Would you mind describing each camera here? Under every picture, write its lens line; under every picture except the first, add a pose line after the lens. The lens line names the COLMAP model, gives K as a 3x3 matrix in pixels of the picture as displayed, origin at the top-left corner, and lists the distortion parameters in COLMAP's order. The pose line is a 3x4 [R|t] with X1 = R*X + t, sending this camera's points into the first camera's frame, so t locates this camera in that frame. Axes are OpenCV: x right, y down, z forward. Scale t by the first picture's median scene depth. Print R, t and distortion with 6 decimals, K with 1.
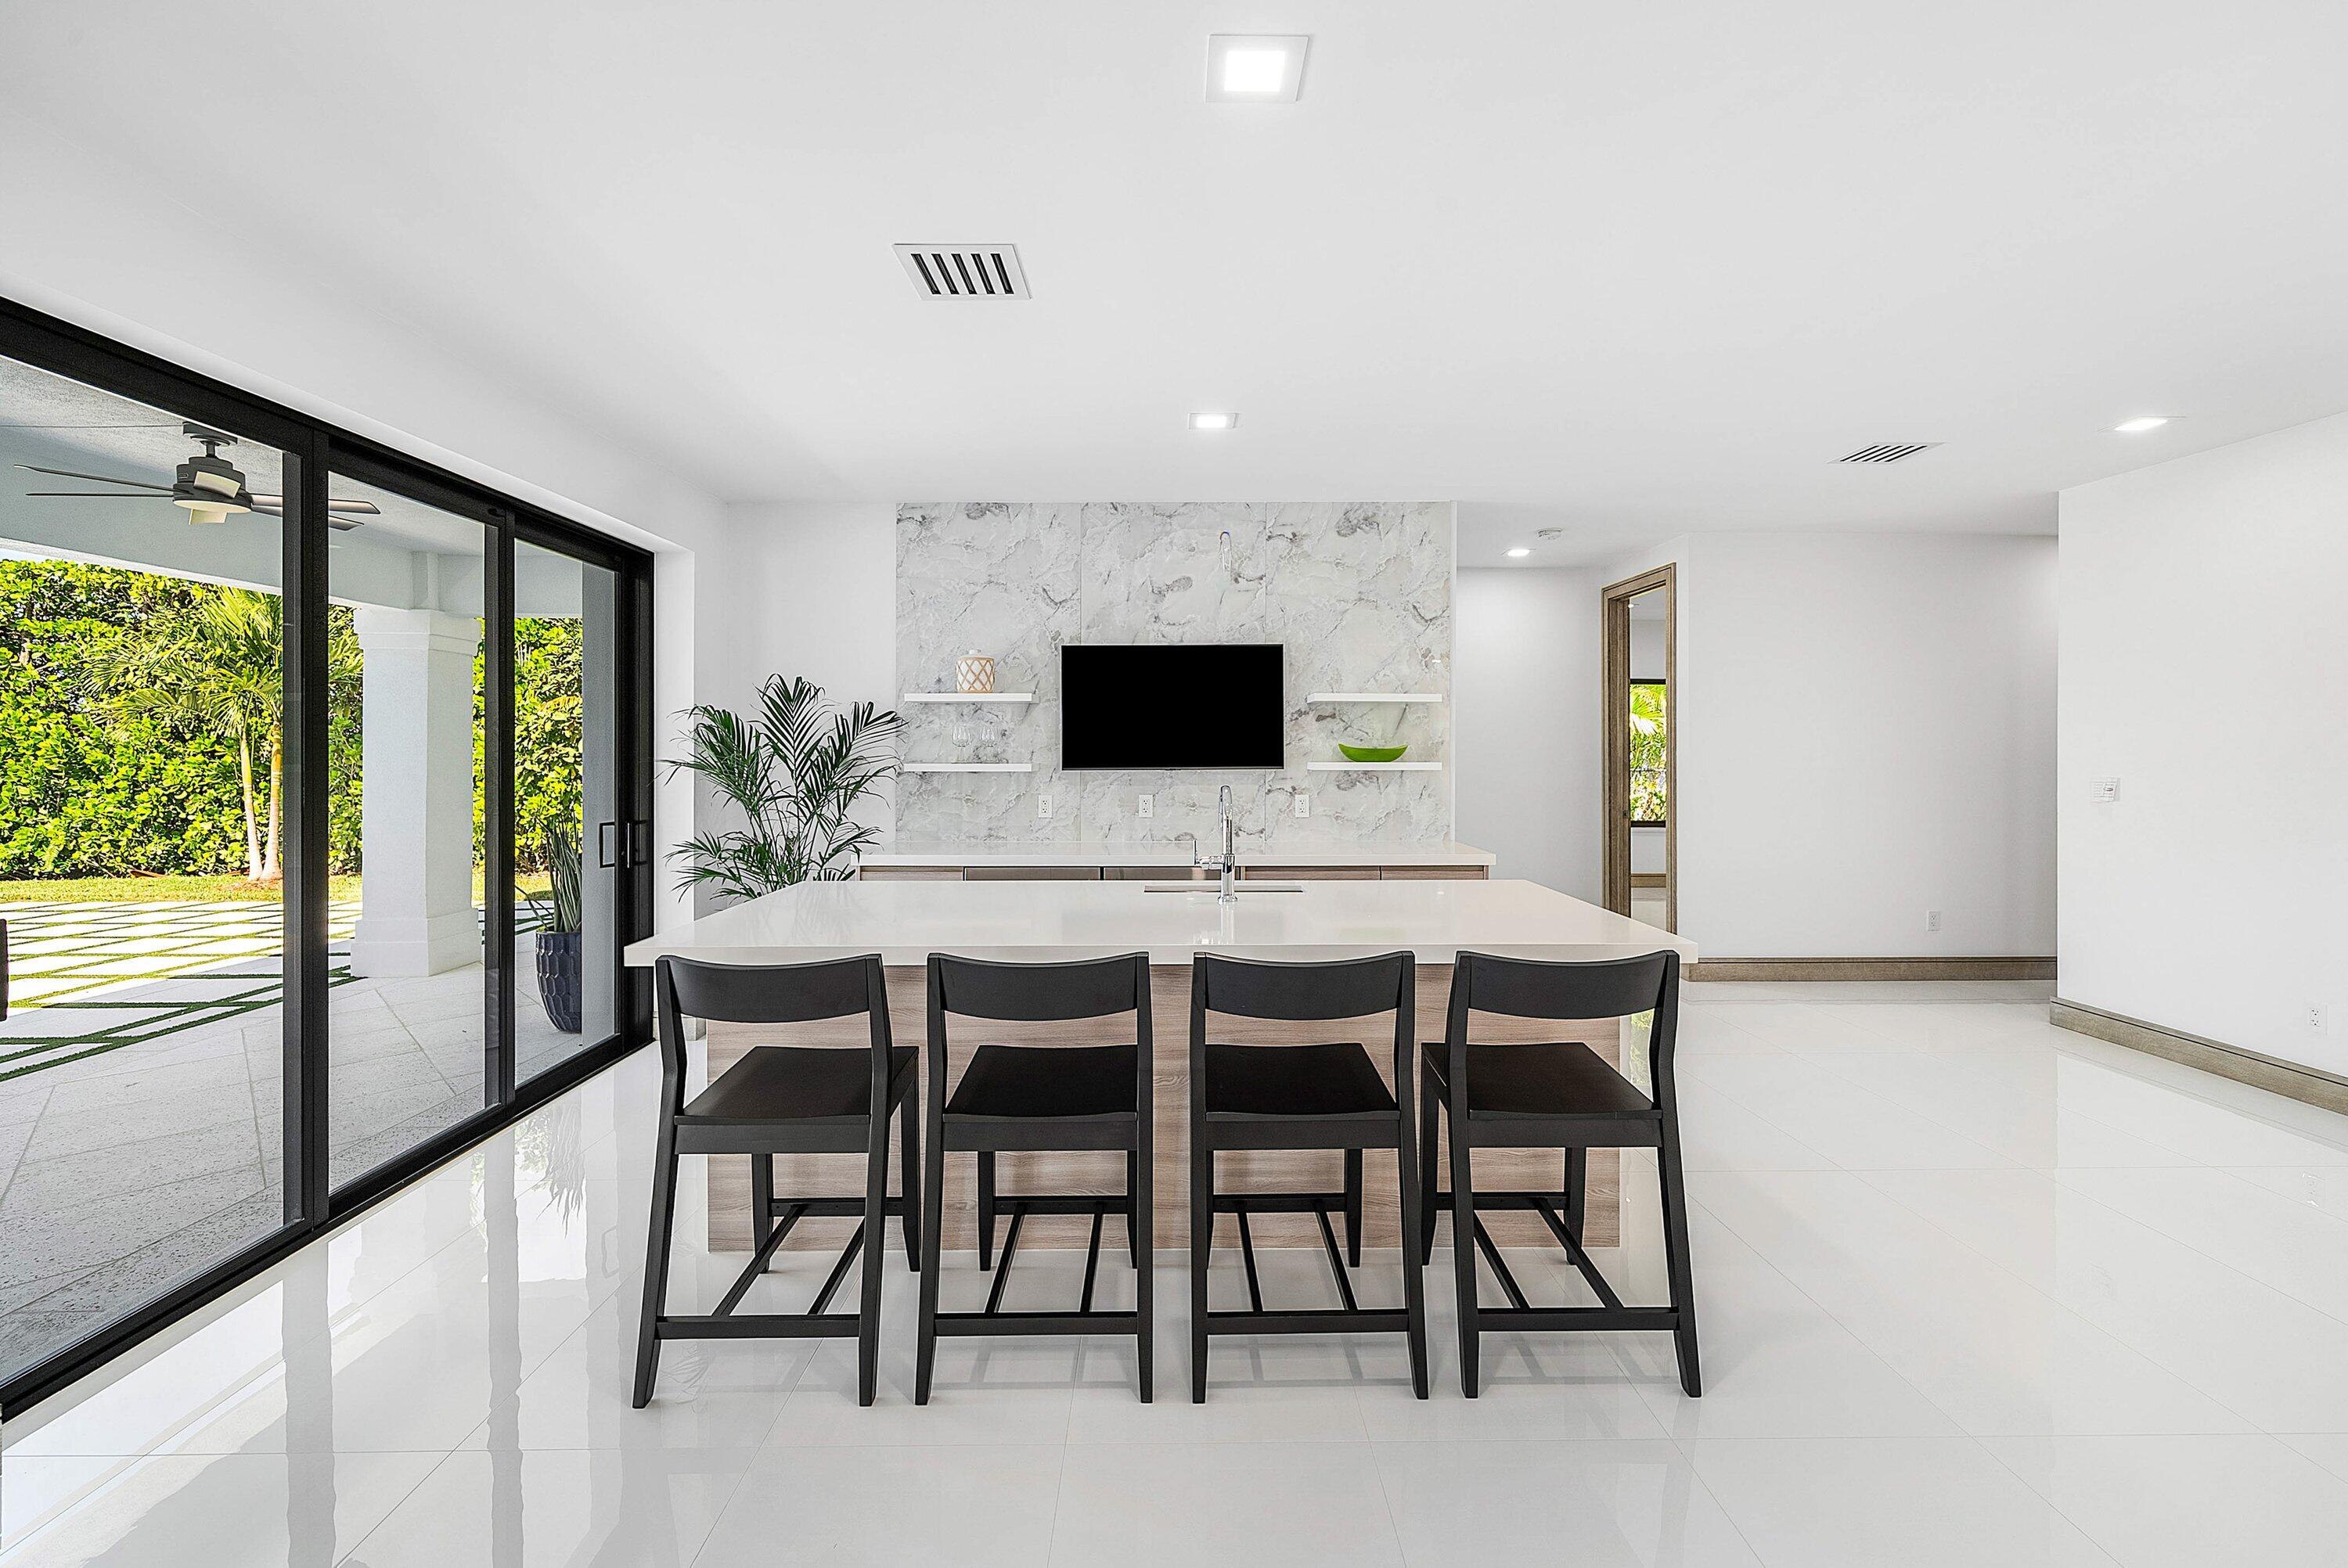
lens RADIAL K [[919.5, 0, 1175.6], [0, 919.5, 758.7], [0, 0, 1]] dist [0.001002, 0.000053]
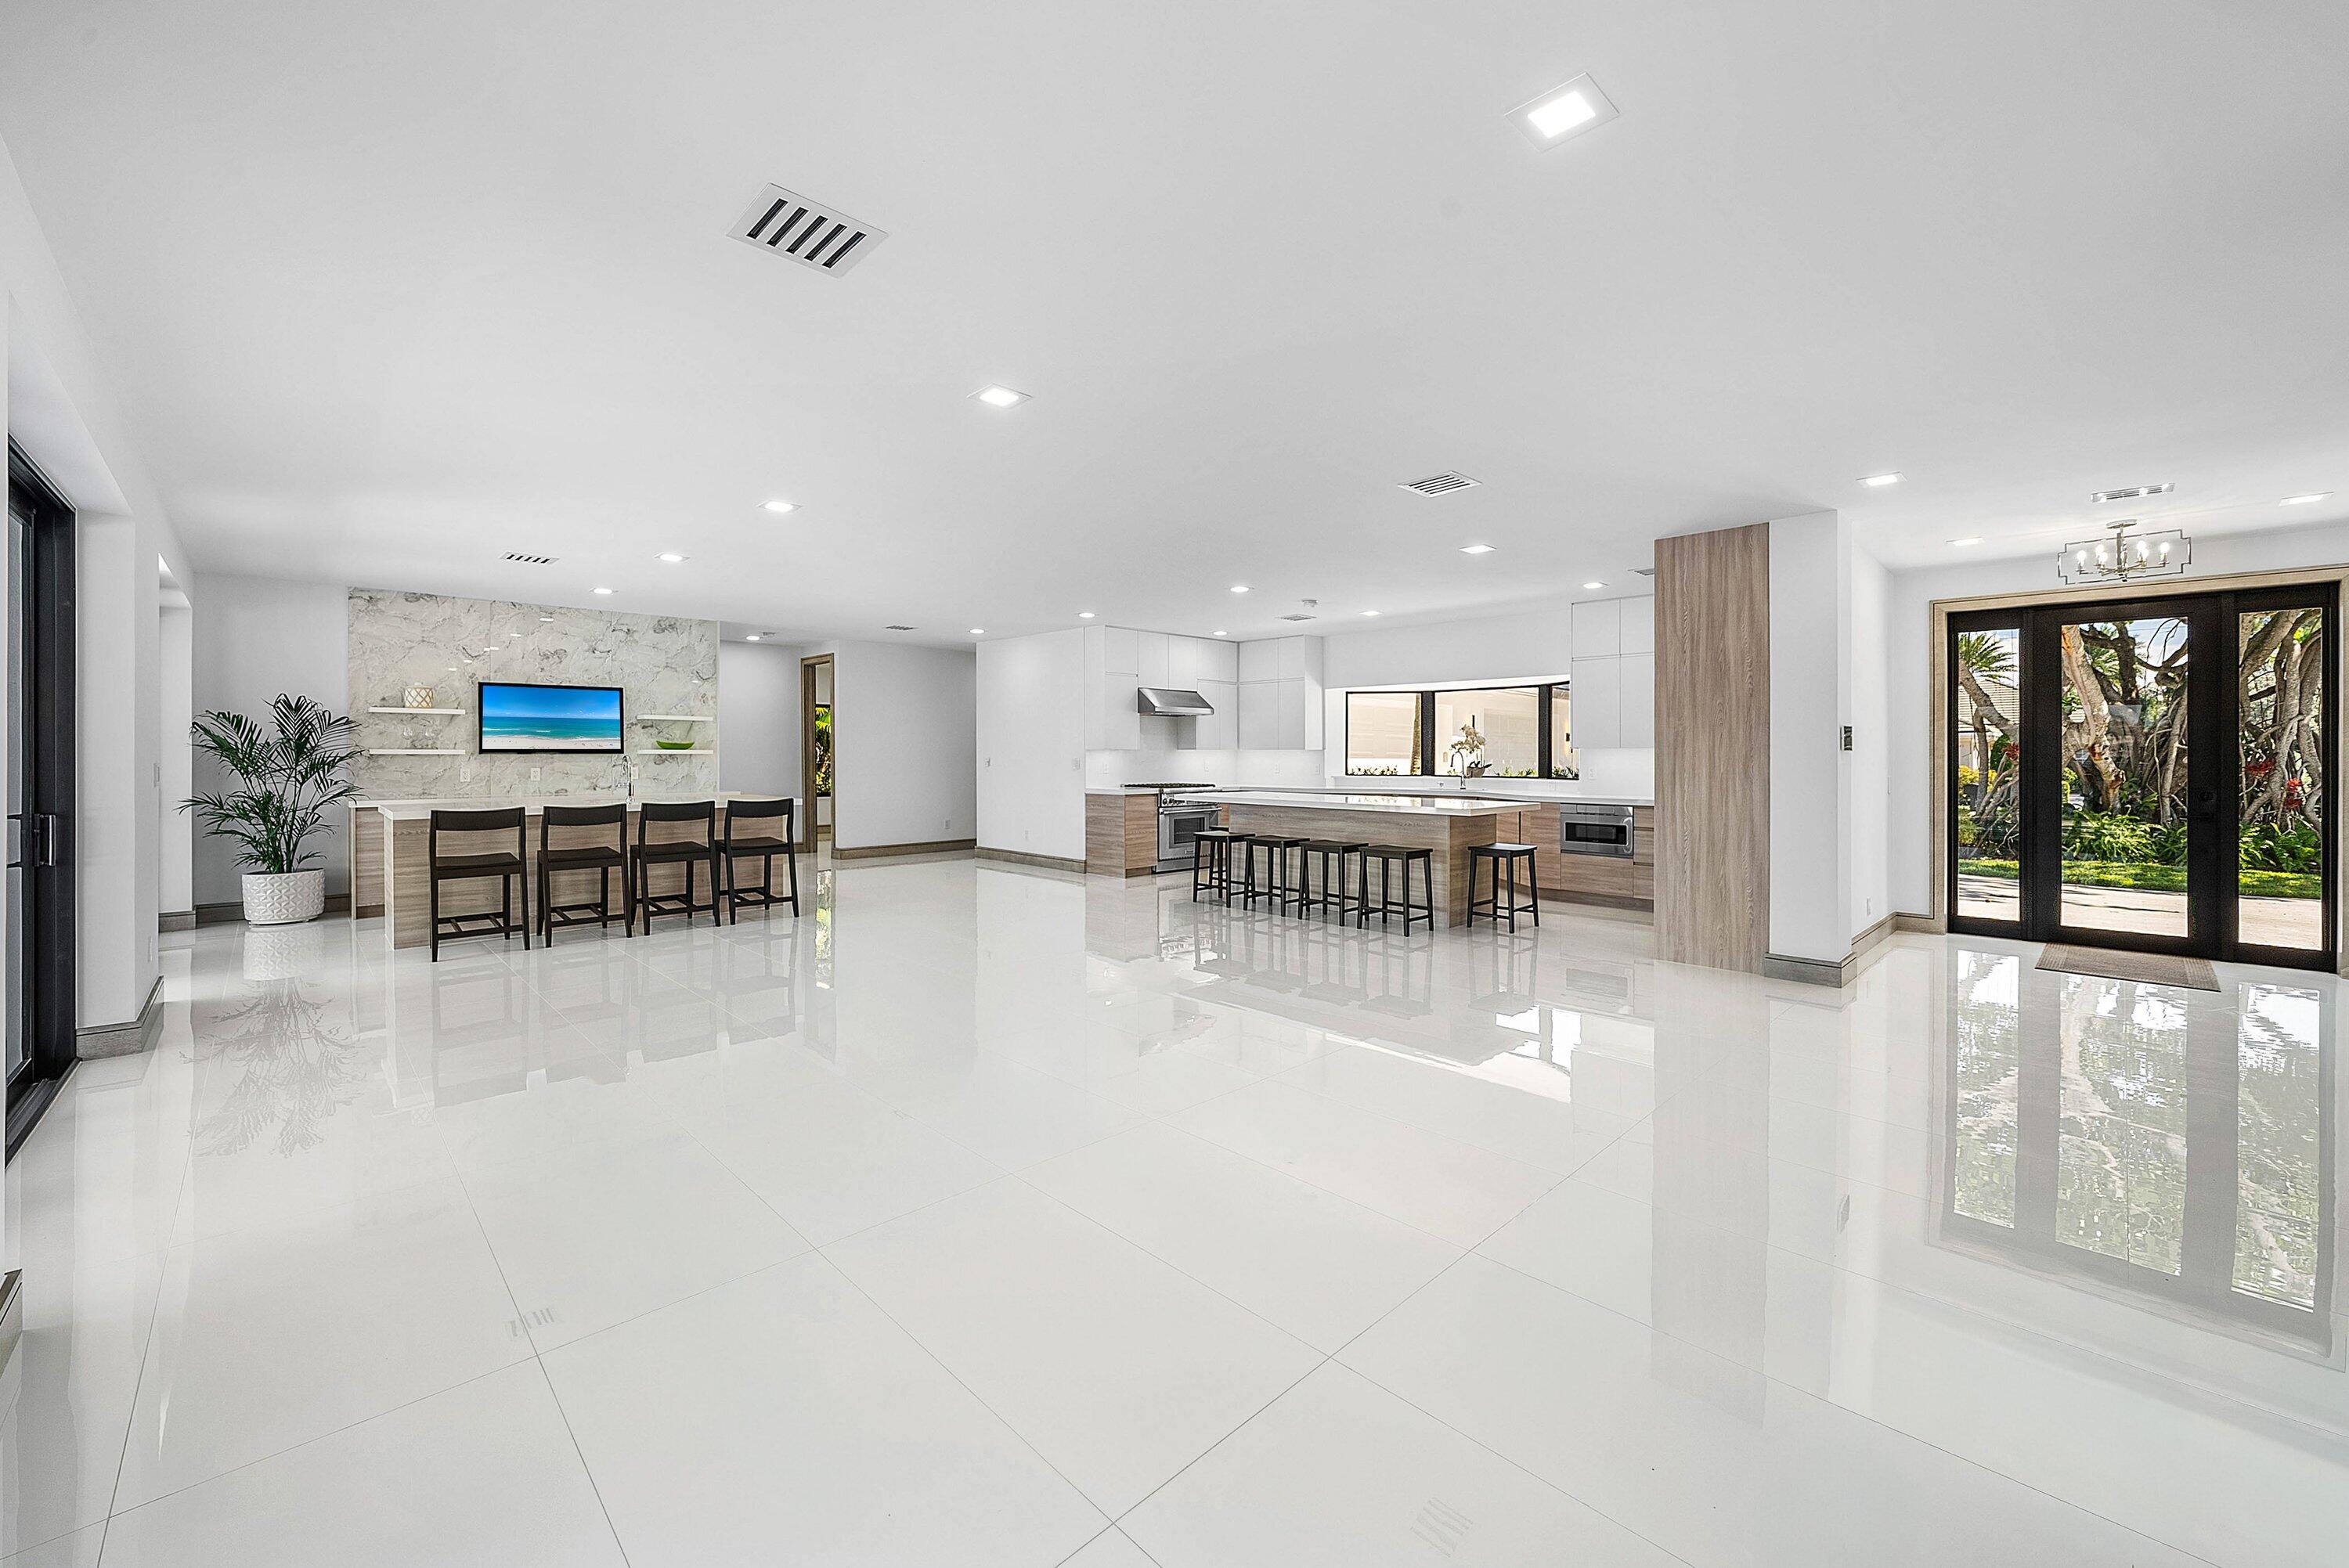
lens RADIAL K [[920.0, 0, 1176.1], [0, 920.0, 758.7], [0, 0, 1]] dist [0.001002, 0.000053]
pose [[0.714283, -0.001504, 0.699855, -0.396002], [0.006766, 0.999966, -0.004756, 0.038606], [-0.699824, 0.008132, 0.714269, -1.150160]]
